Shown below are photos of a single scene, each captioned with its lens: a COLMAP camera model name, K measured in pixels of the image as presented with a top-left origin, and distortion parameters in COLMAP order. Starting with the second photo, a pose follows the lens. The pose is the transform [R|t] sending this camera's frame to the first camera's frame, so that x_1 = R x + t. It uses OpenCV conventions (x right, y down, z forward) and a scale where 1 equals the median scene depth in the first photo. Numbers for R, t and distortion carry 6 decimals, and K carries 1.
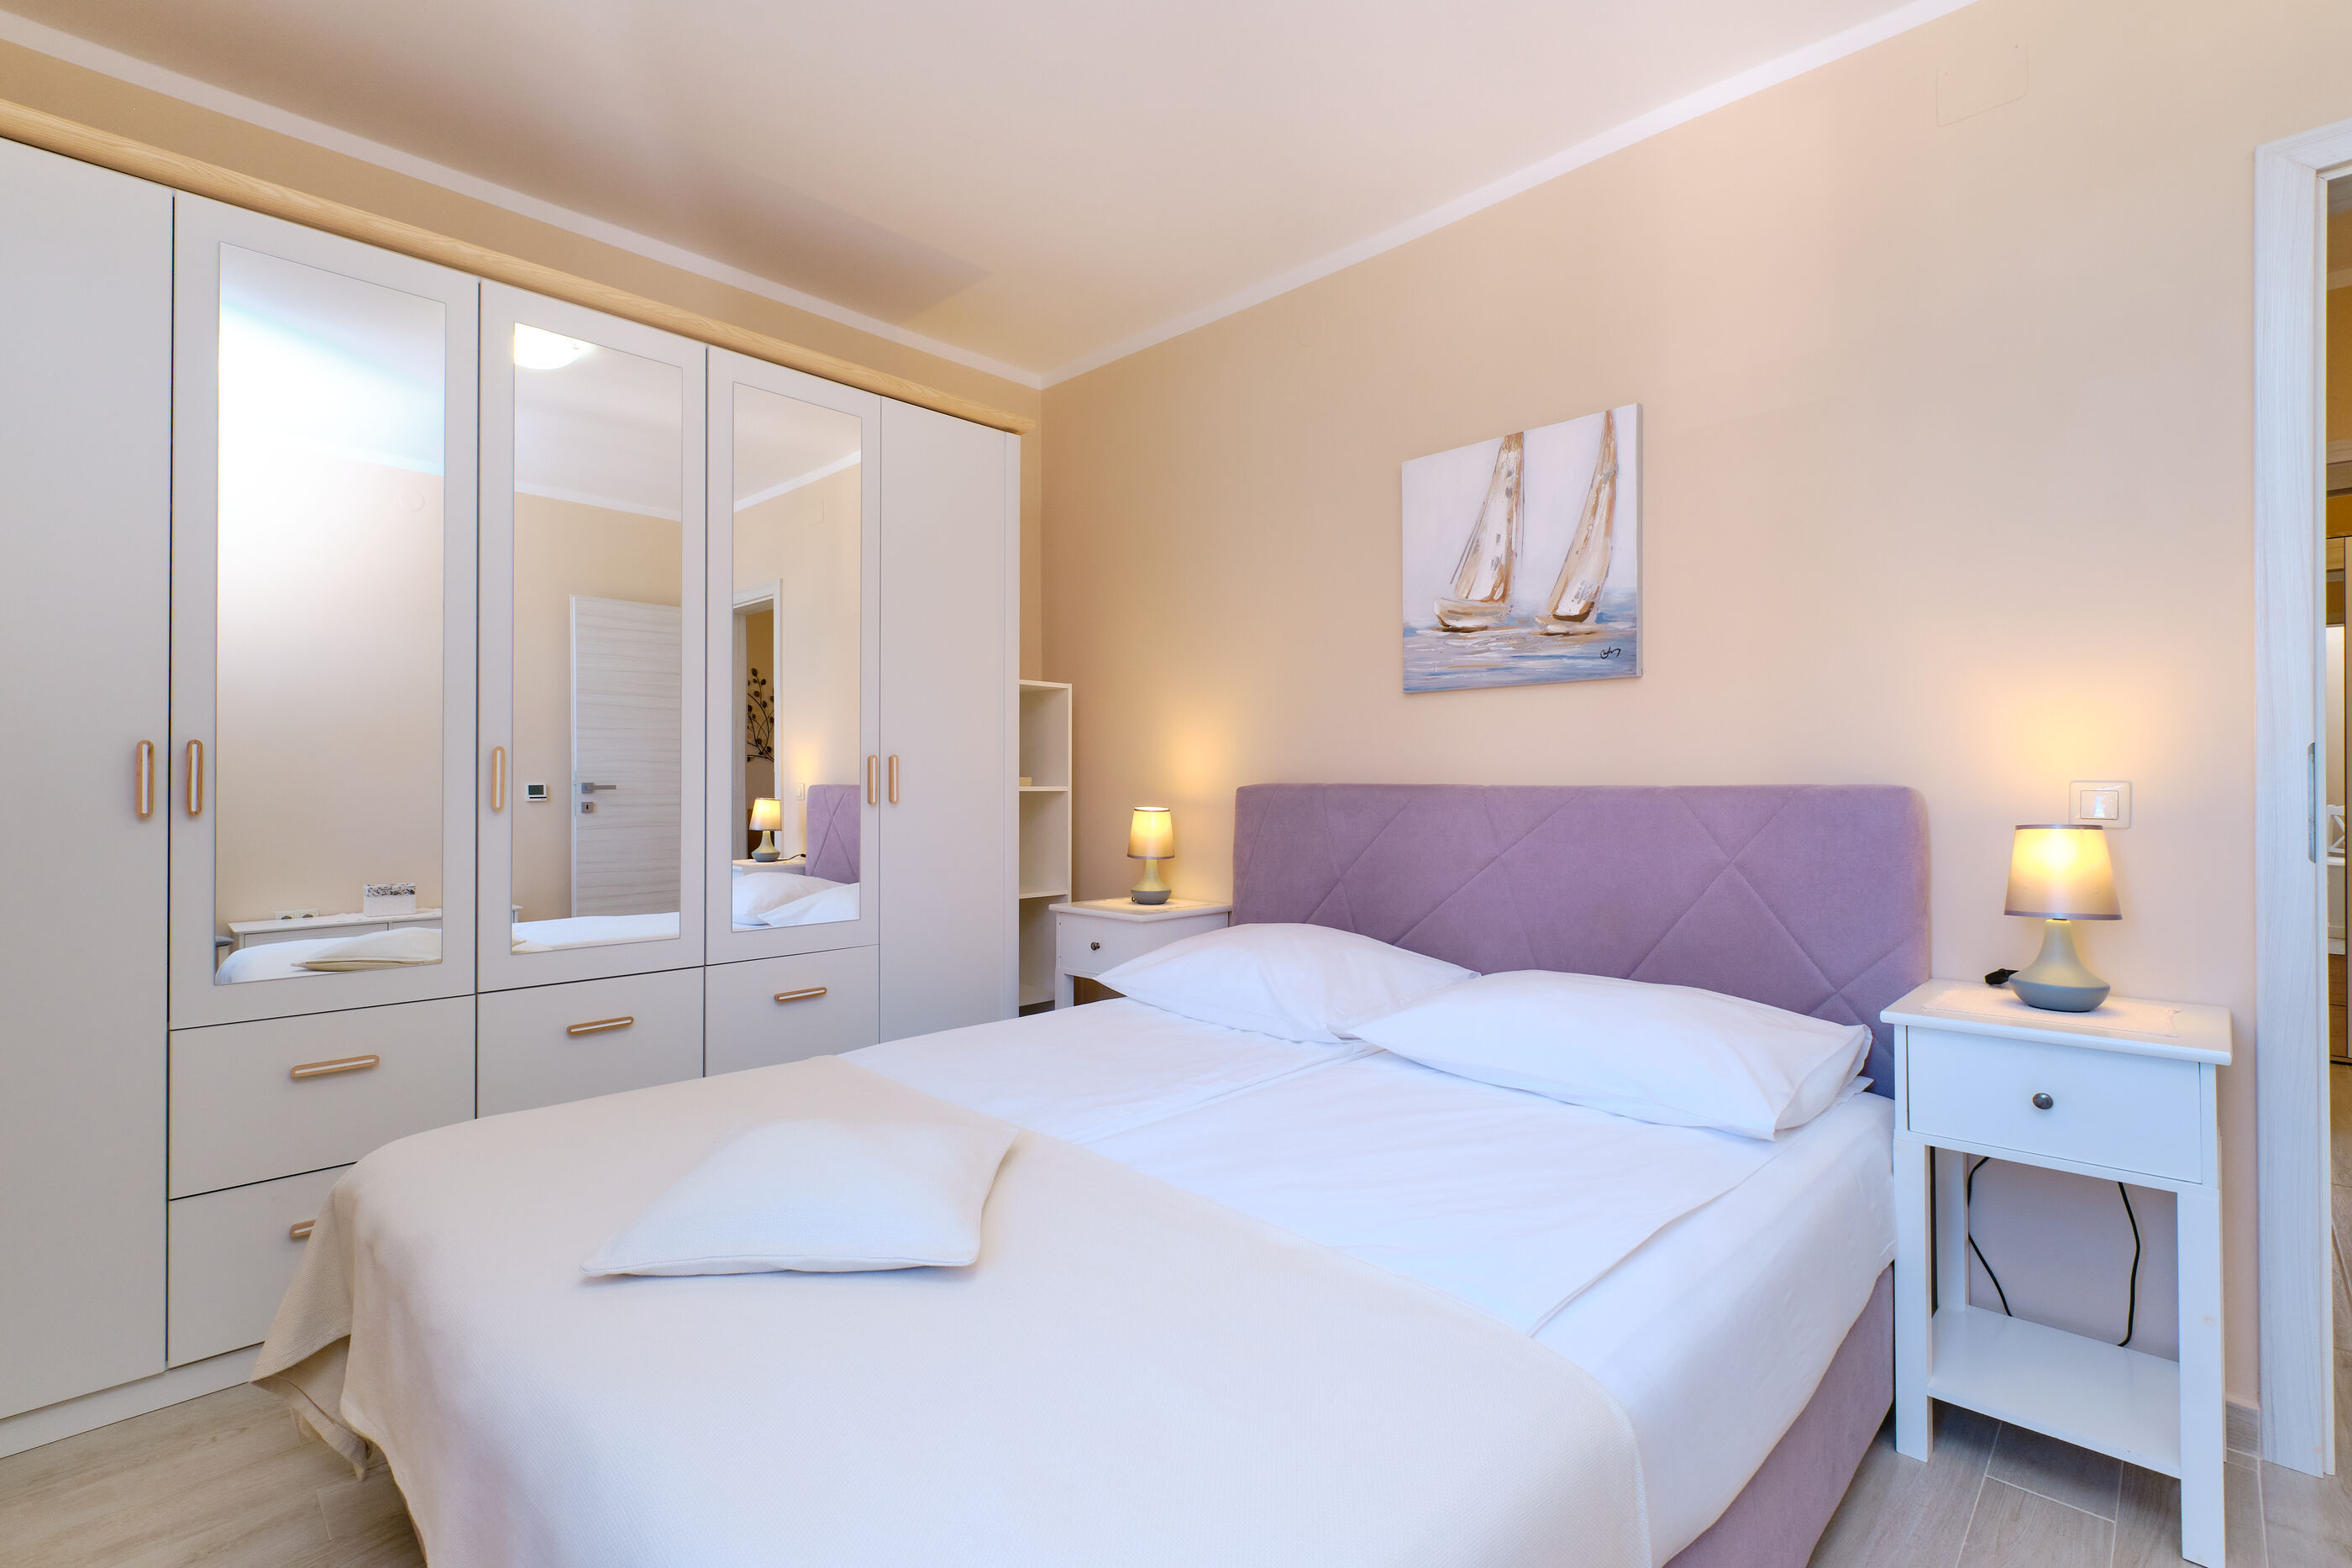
lens RADIAL K [[1039.0, 0, 1183.2], [0, 1039.0, 792.2], [0, 0, 1]] dist [0.000787, 0.001211]
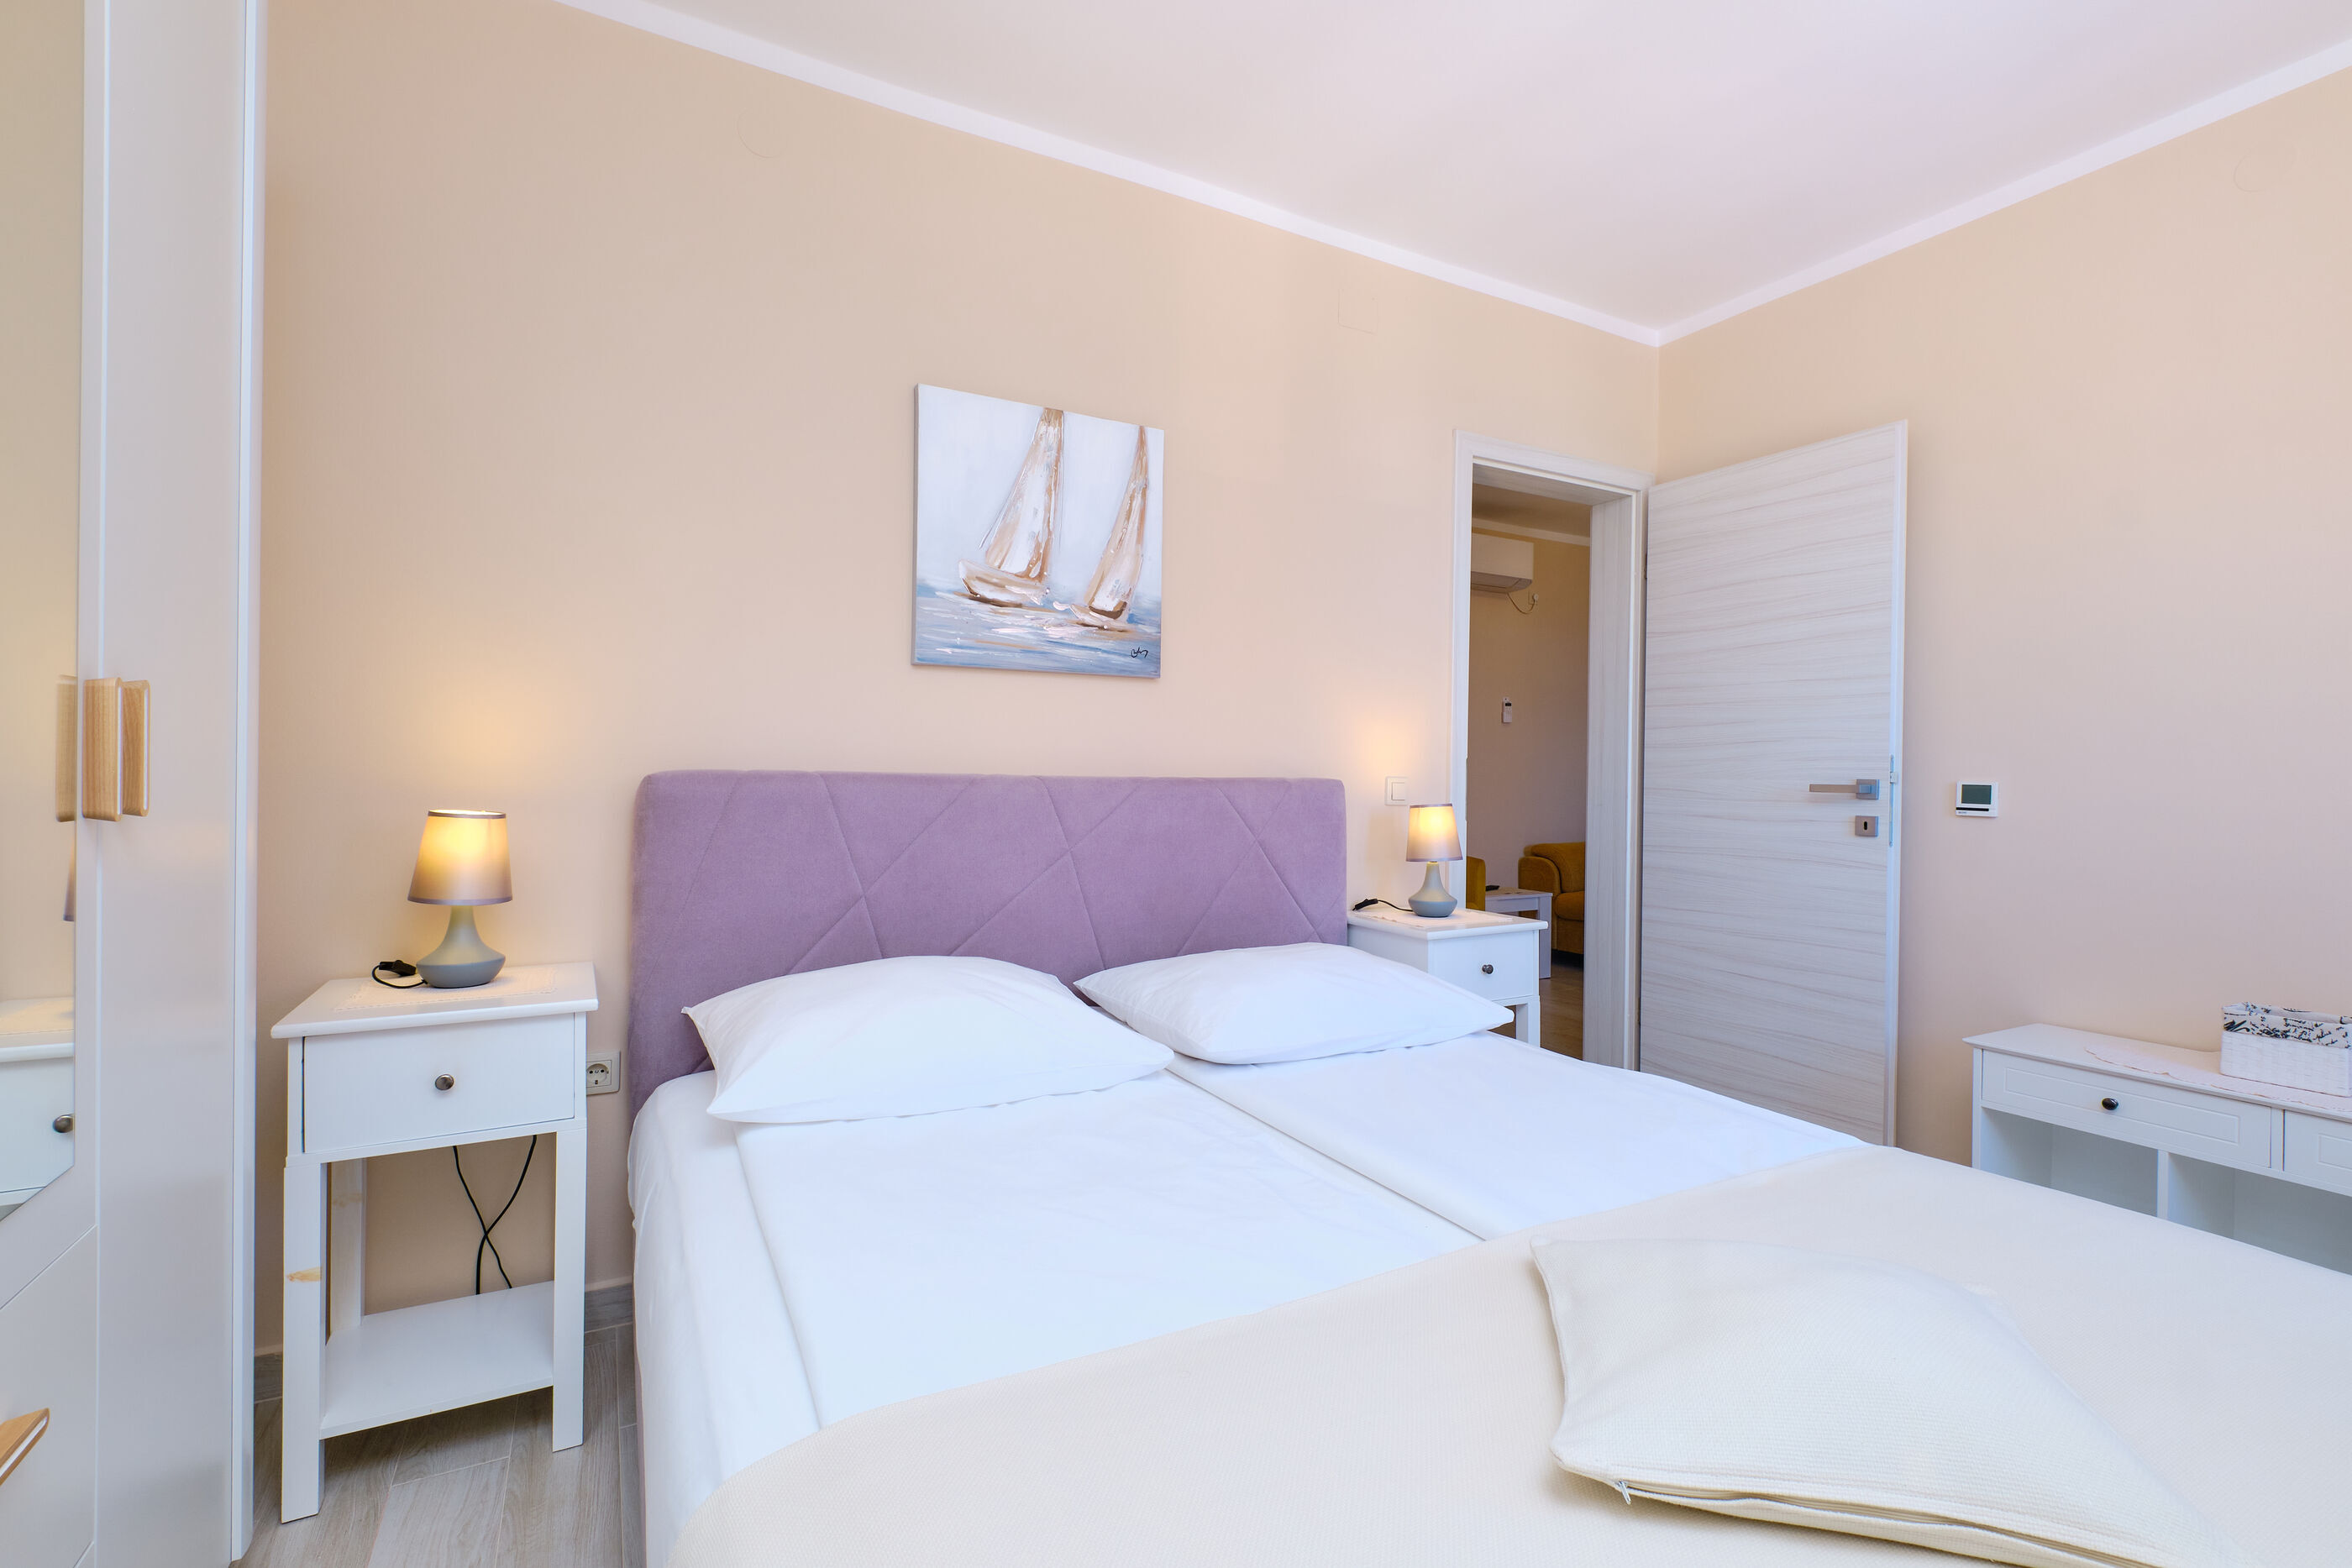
lens RADIAL K [[1105.2, 0, 1187.9], [0, 1105.2, 771.9], [0, 0, 1]] dist [-0.000336, -0.000572]
pose [[0.275816, 0.007716, 0.961180, -0.623769], [-0.004799, 0.999966, -0.006650, -0.004436], [-0.961199, -0.002778, 0.275844, 0.599447]]
